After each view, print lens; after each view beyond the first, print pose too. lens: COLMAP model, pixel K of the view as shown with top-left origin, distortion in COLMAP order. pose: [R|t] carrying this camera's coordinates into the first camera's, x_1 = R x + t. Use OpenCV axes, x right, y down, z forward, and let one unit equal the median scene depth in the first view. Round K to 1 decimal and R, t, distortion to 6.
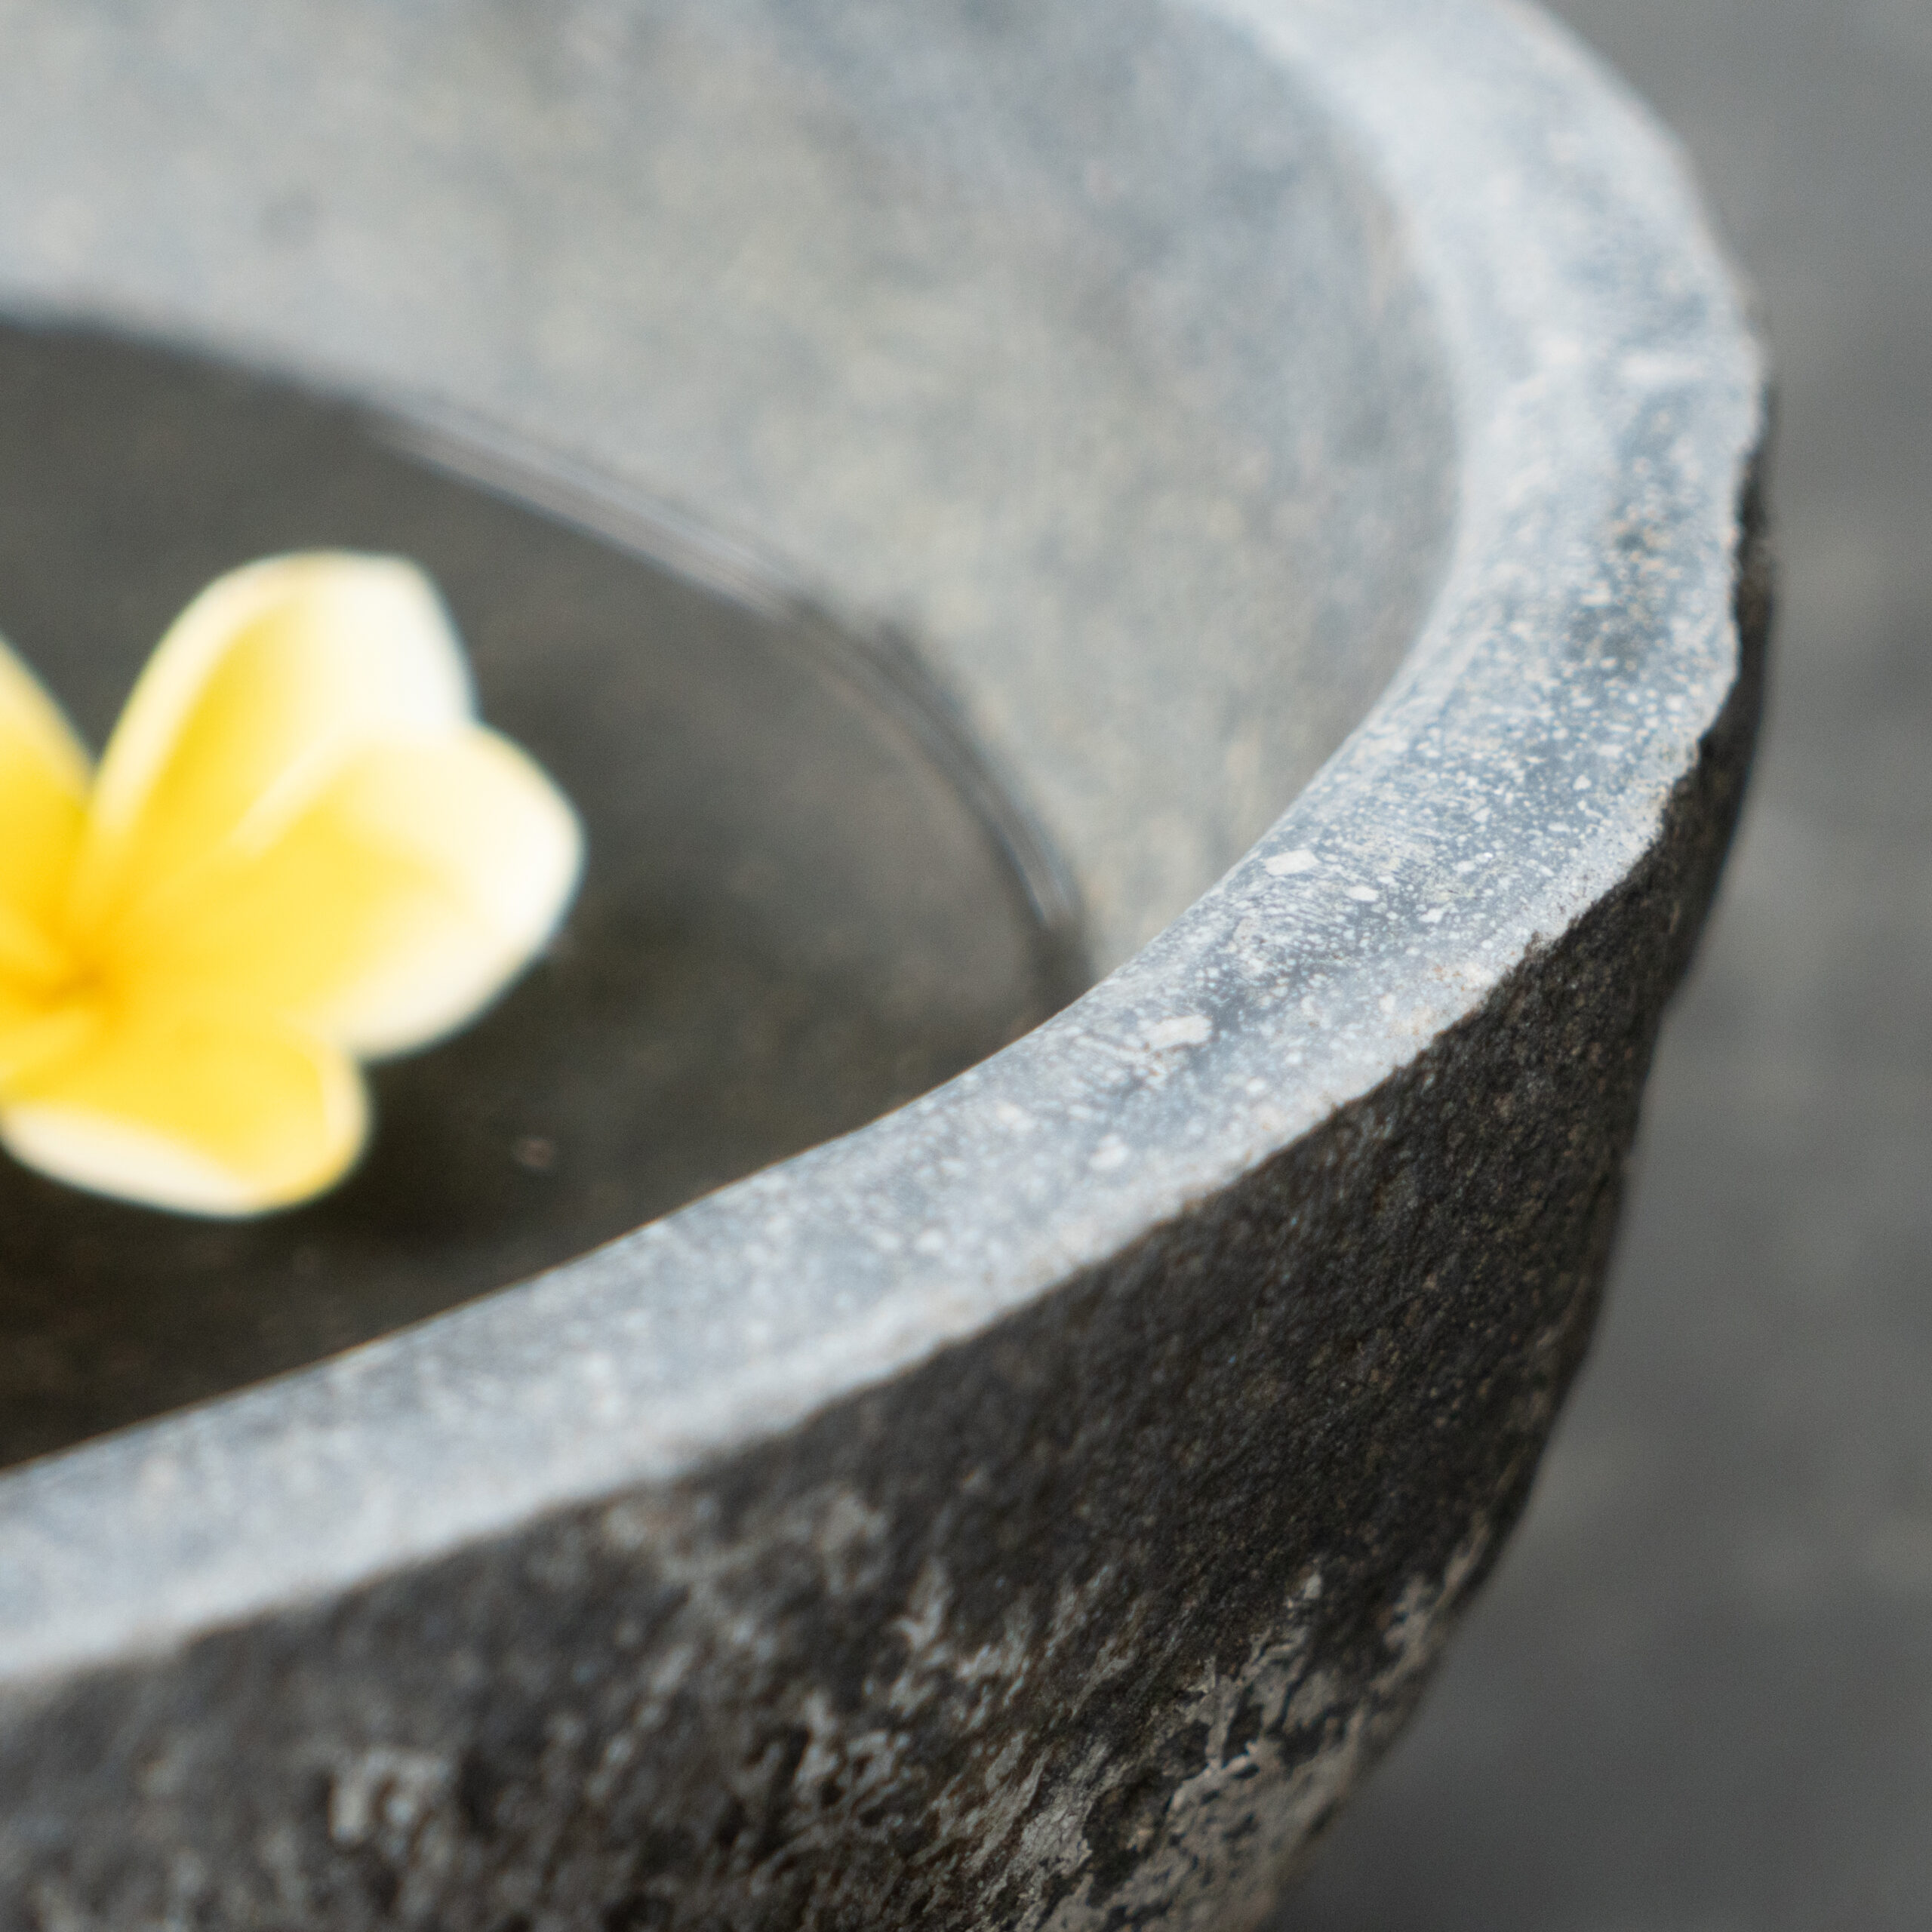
lens RADIAL K [[8727.2, 0, 965.9], [0, 8727.2, 1114.7], [0, 0, 1]] dist [0.005048, -0.197189]
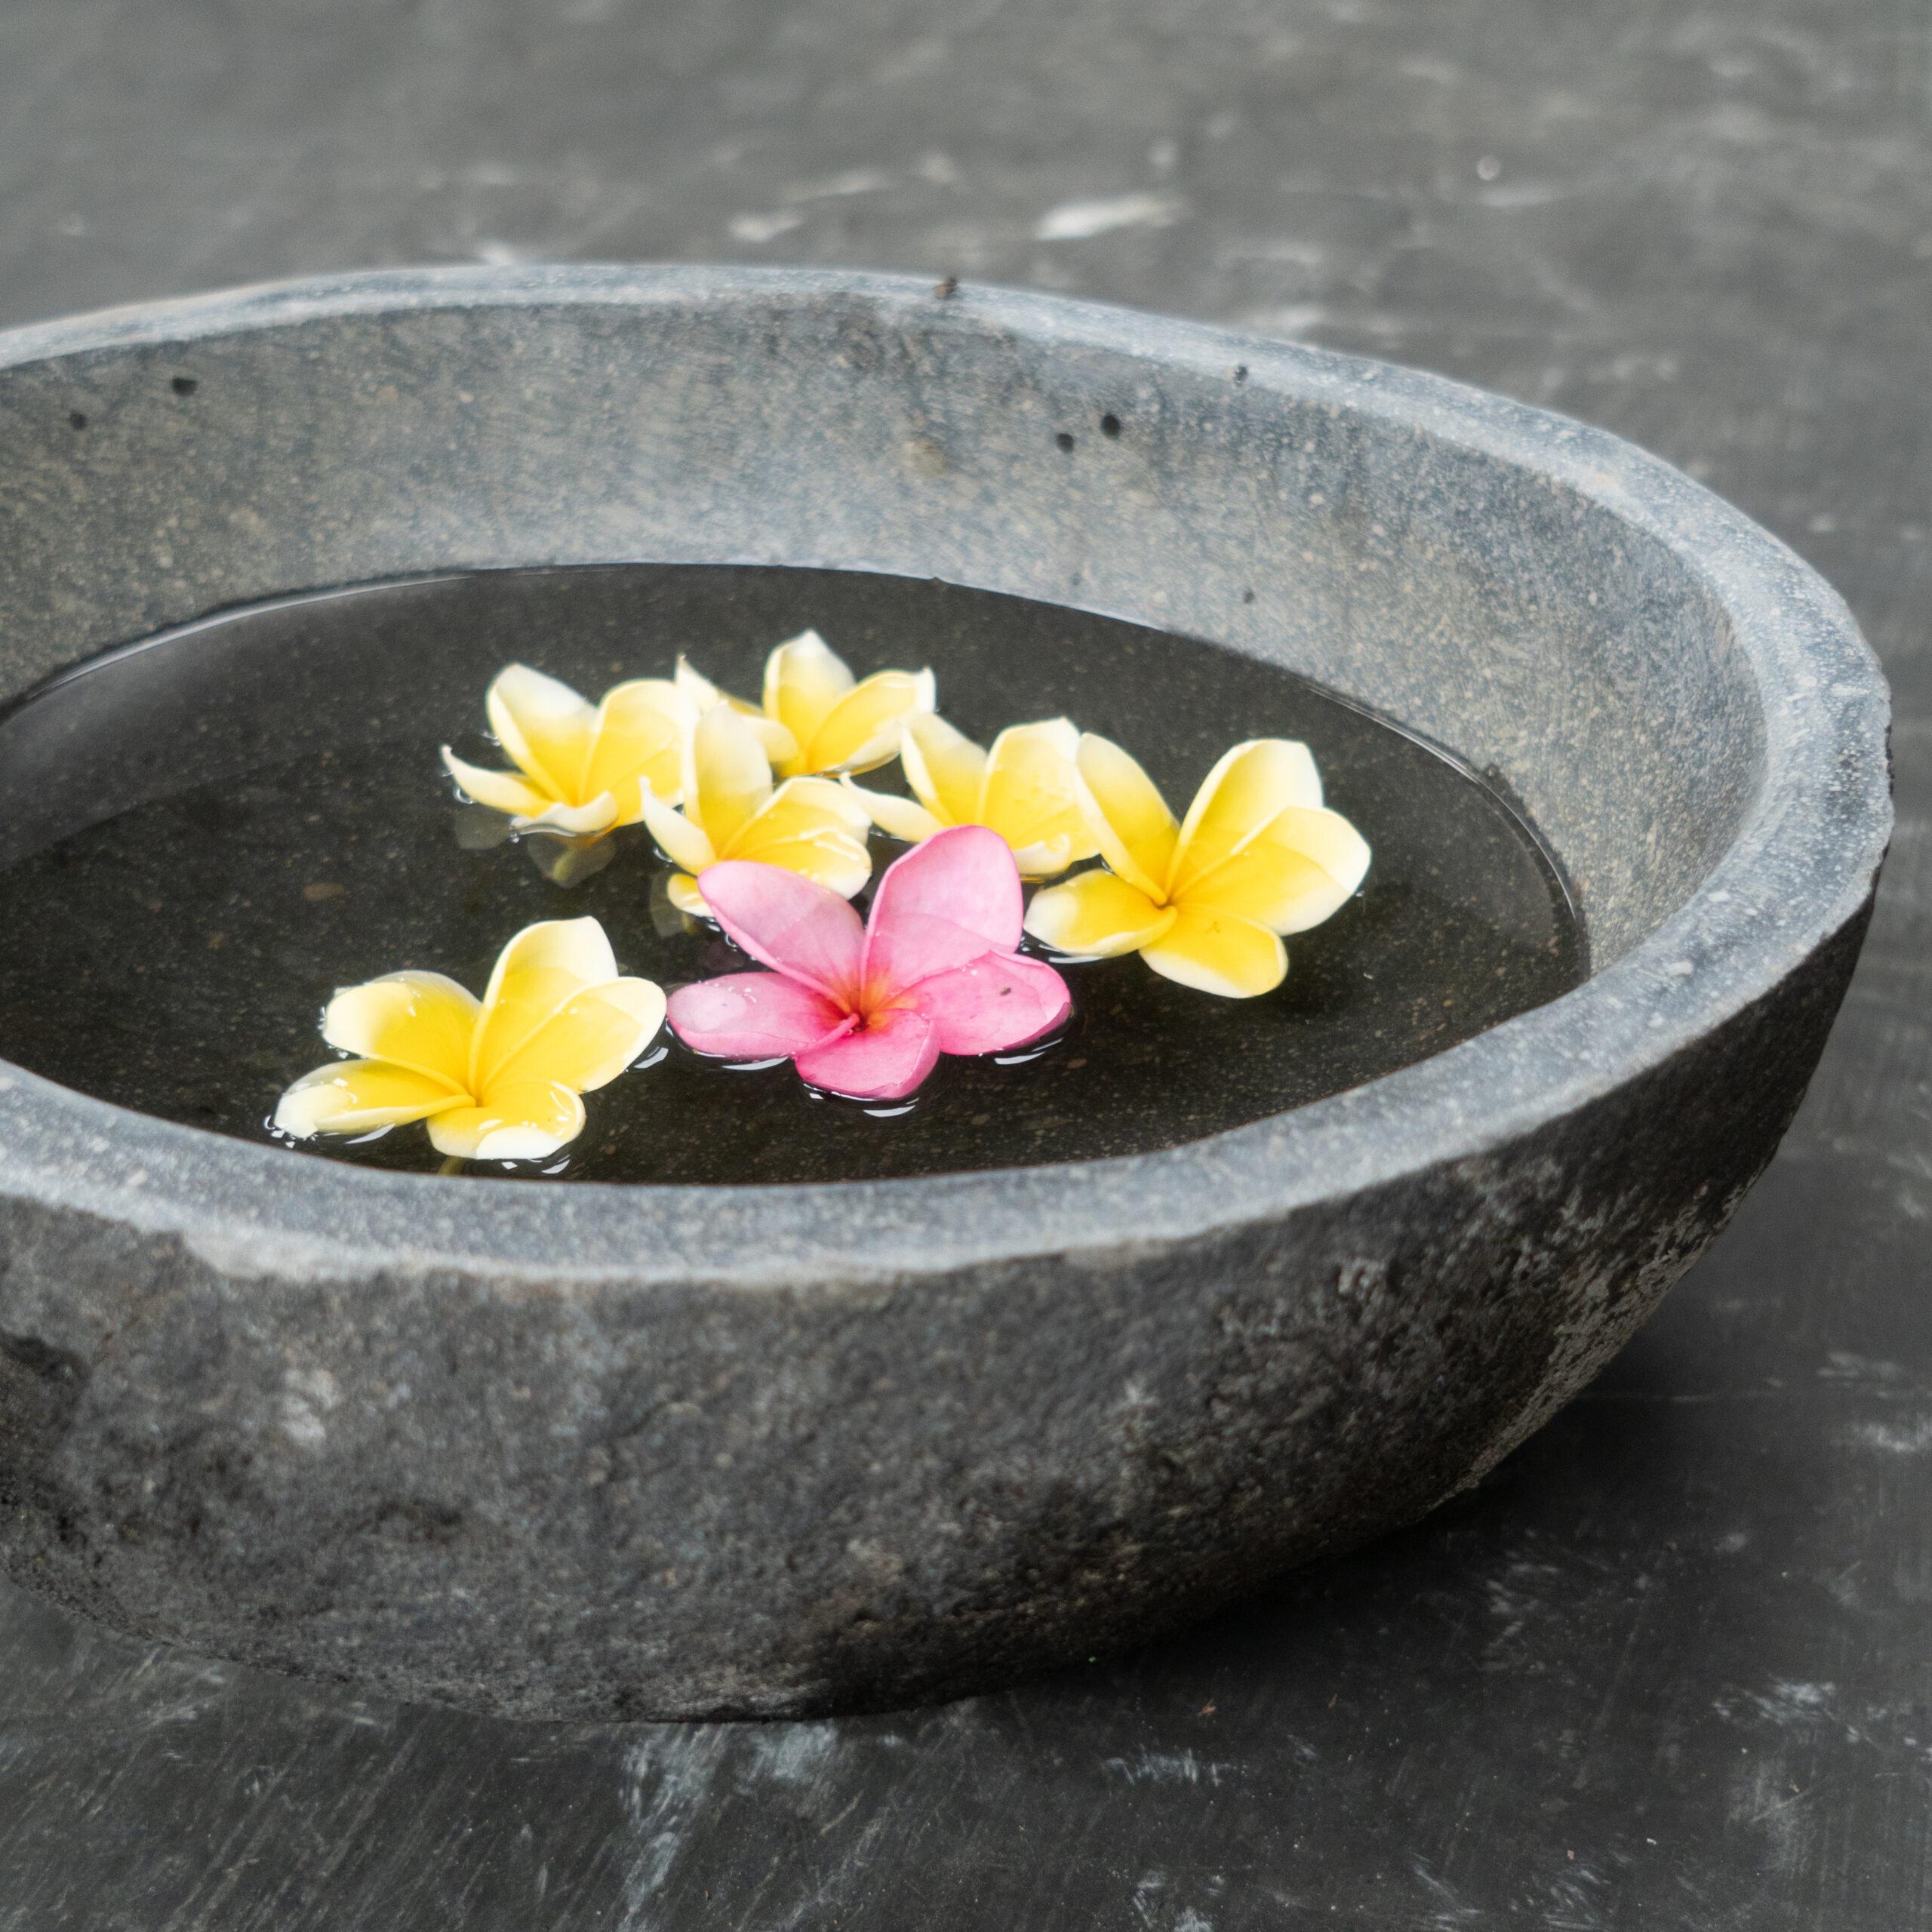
lens RADIAL K [[3005.1, 0, 968.7], [0, 3005.1, 1049.1], [0, 0, 1]] dist [0.015619, -0.002168]
pose [[0.993413, 0.055120, -0.100456, -0.086712], [-0.048912, 0.996798, 0.063253, -0.030248], [0.103621, -0.057923, 0.992929, 0.147480]]
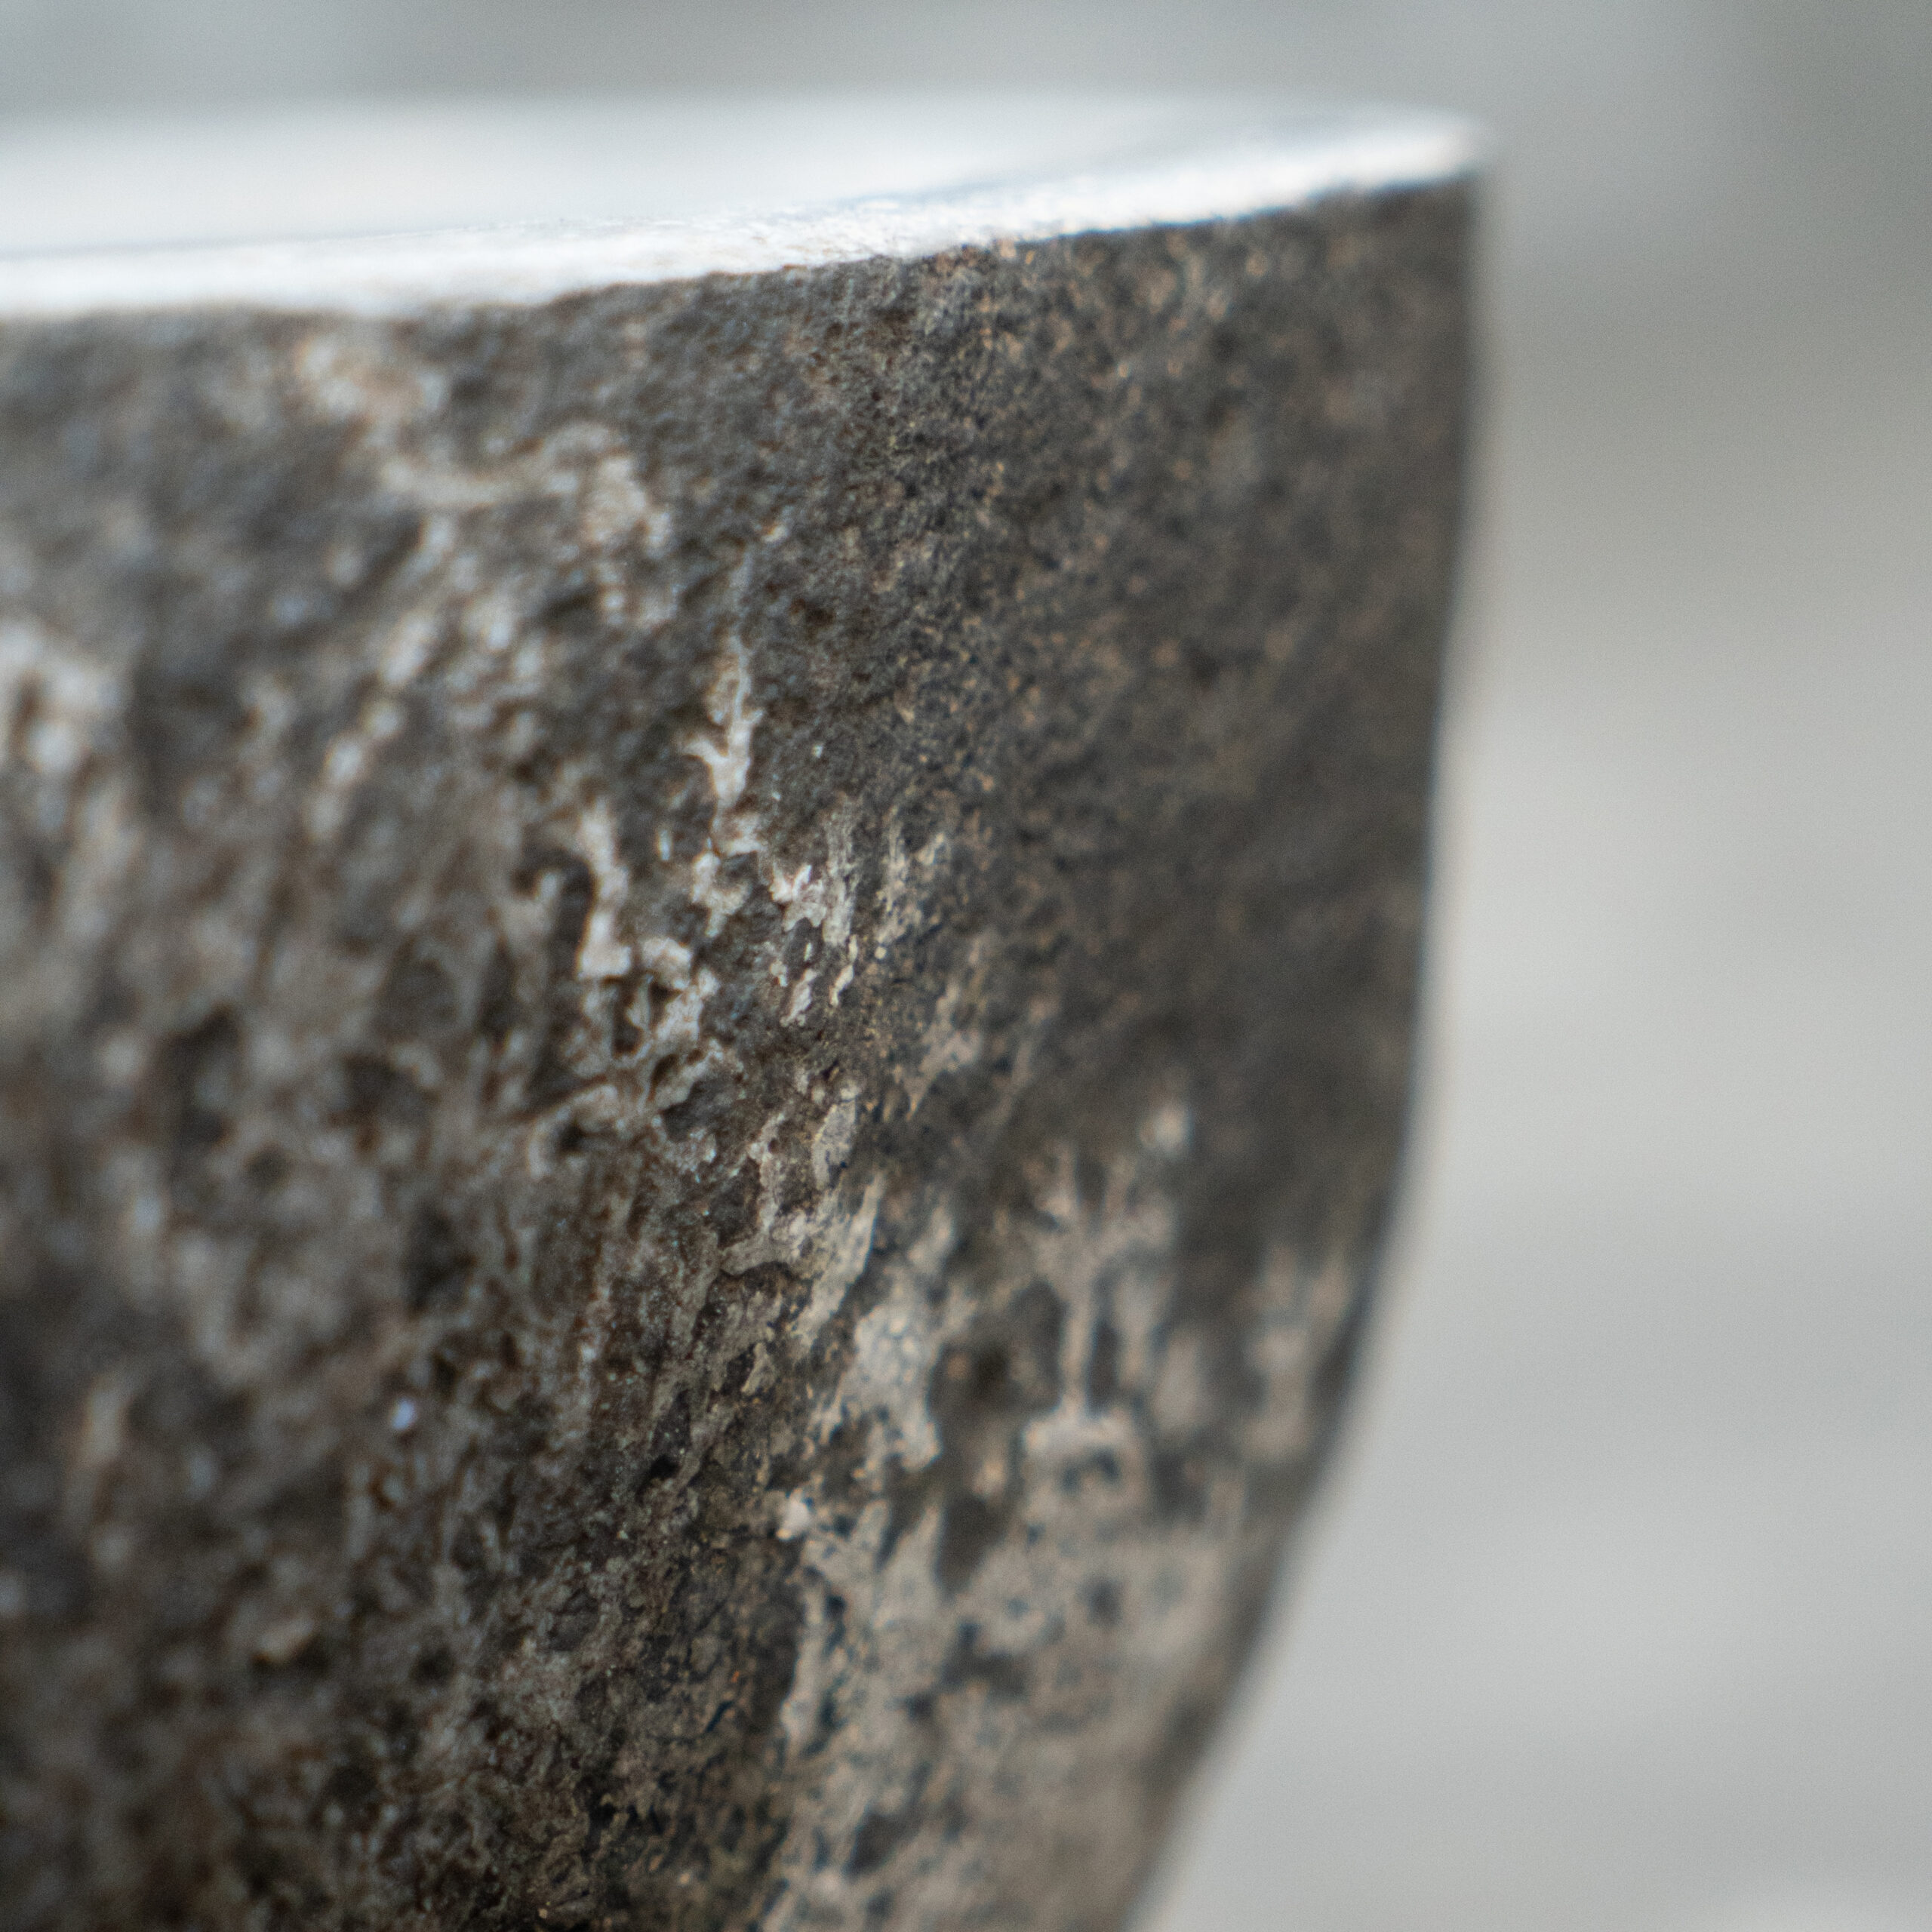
lens RADIAL K [[8727.2, 0, 965.9], [0, 8727.2, 1114.7], [0, 0, 1]] dist [0.005048, -0.197189]
pose [[0.980952, -0.094563, 0.169678, -0.103595], [0.156385, 0.902599, -0.401072, 0.354703], [-0.115225, 0.419967, 0.900195, 0.371127]]
